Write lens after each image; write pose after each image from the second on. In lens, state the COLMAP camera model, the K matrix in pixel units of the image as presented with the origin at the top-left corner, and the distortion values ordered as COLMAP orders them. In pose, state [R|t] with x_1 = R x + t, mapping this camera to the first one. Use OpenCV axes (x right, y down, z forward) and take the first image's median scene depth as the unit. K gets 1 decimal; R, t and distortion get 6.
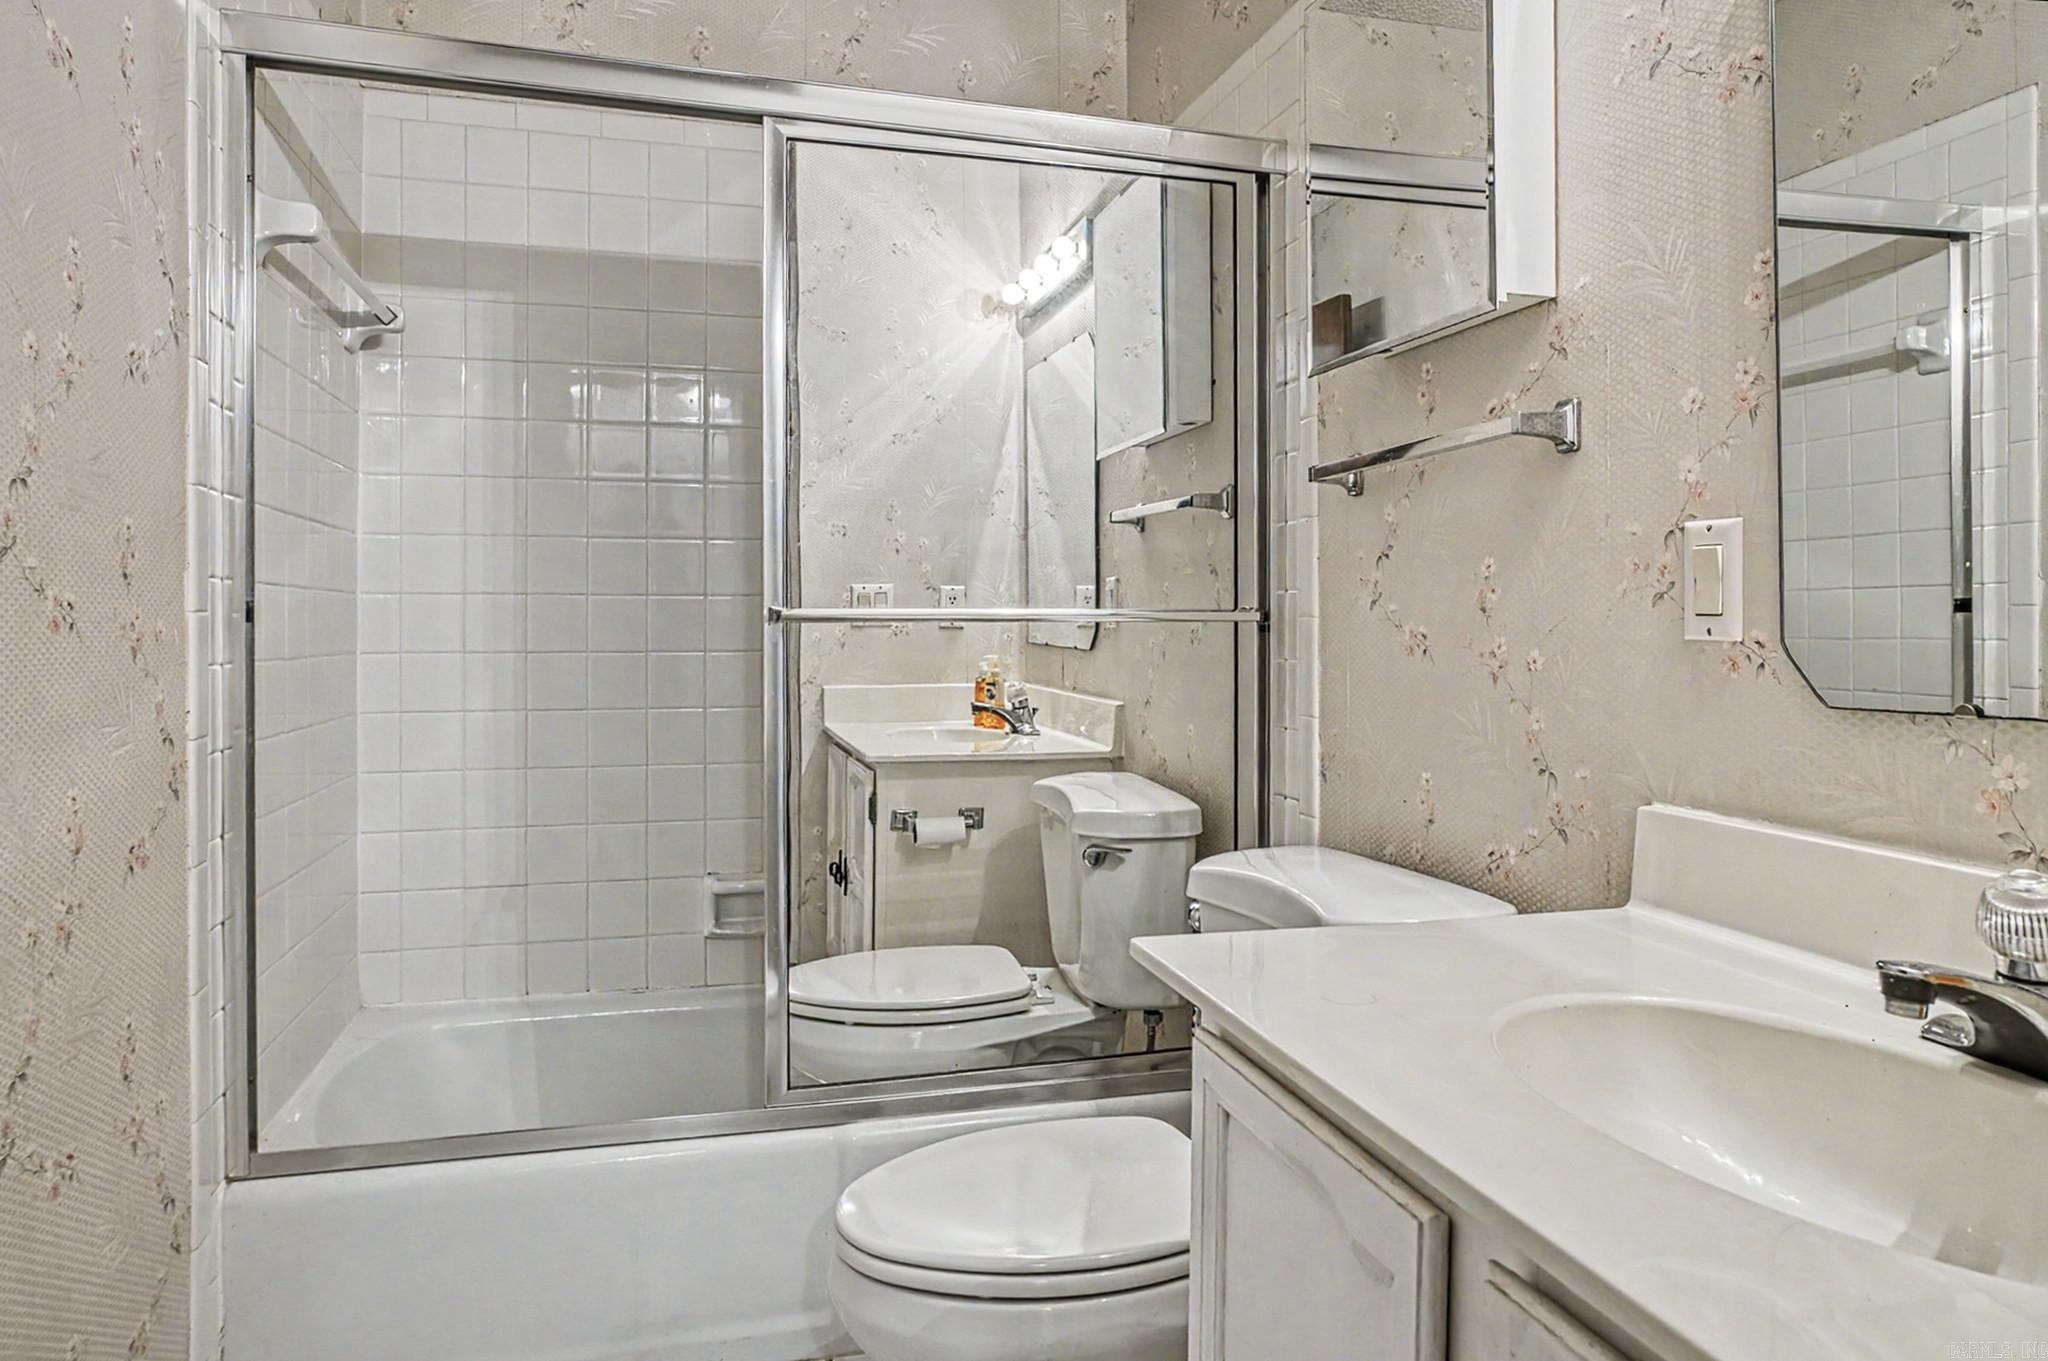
lens RADIAL K [[1249.3, 0, 1019.7], [0, 1249.3, 624.7], [0, 0, 1]] dist [-0.005013, 0.000786]
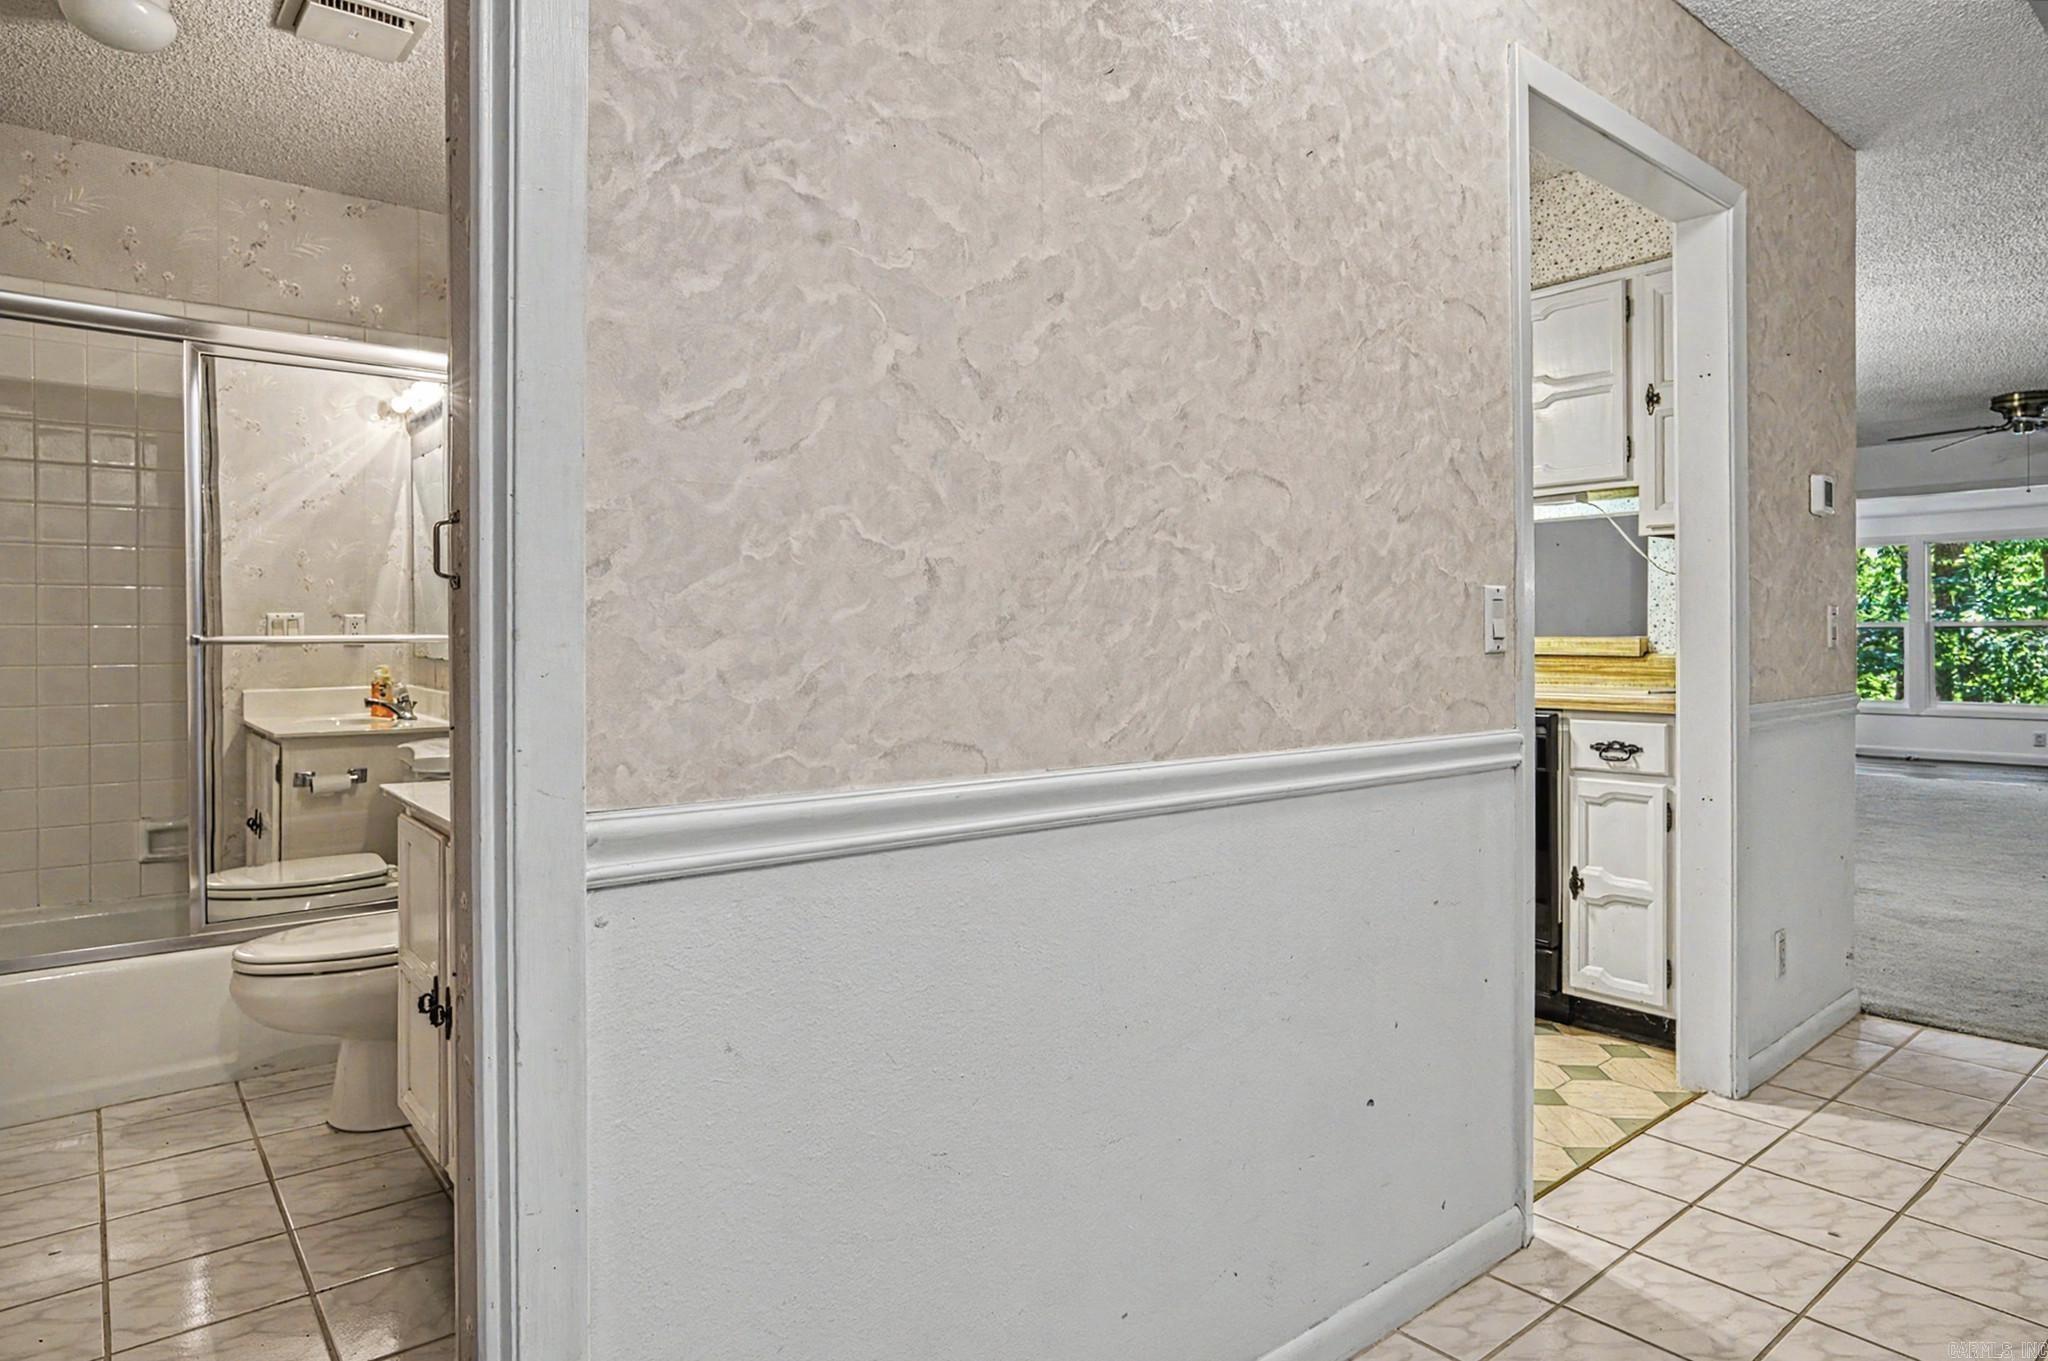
lens RADIAL K [[1191.4, 0, 1023.6], [0, 1191.4, 646.9], [0, 0, 1]] dist [0.003306, 0.002388]
pose [[0.918821, -0.006648, 0.394618, 0.154648], [0.003518, 0.999956, 0.008655, -0.007304], [-0.394658, -0.006565, 0.918805, -0.724055]]
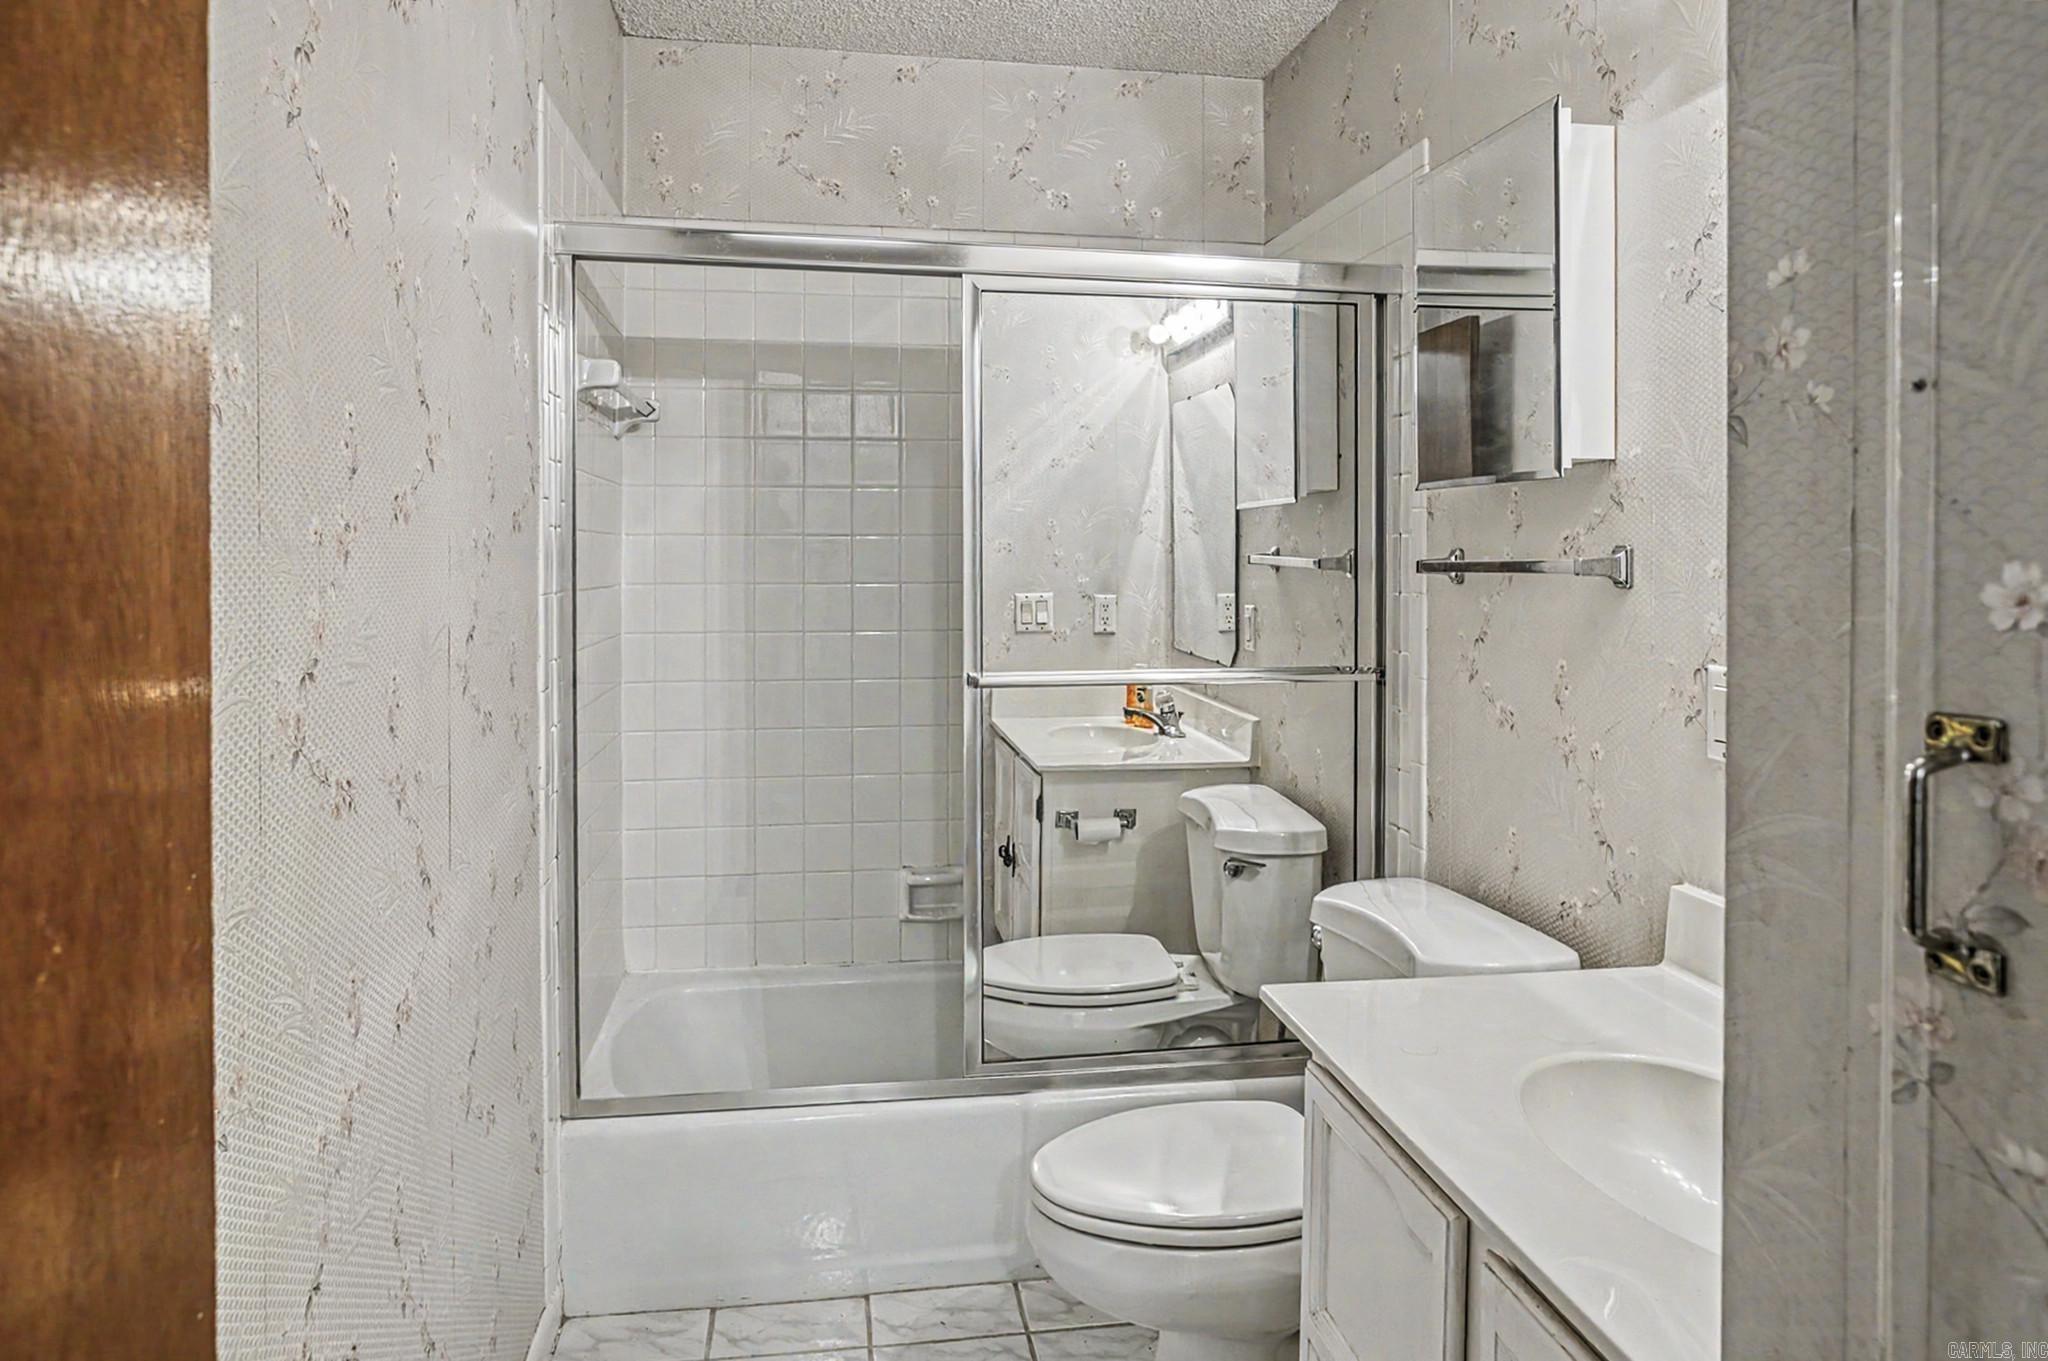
lens RADIAL K [[1260.5, 0, 1025.3], [0, 1260.5, 565.6], [0, 0, 1]] dist [-0.004694, 0.000901]
pose [[0.994475, 0.001289, -0.104965, -0.010262], [0.000079, 0.999915, 0.013028, -0.110159], [0.104973, -0.012965, 0.994391, -0.184967]]
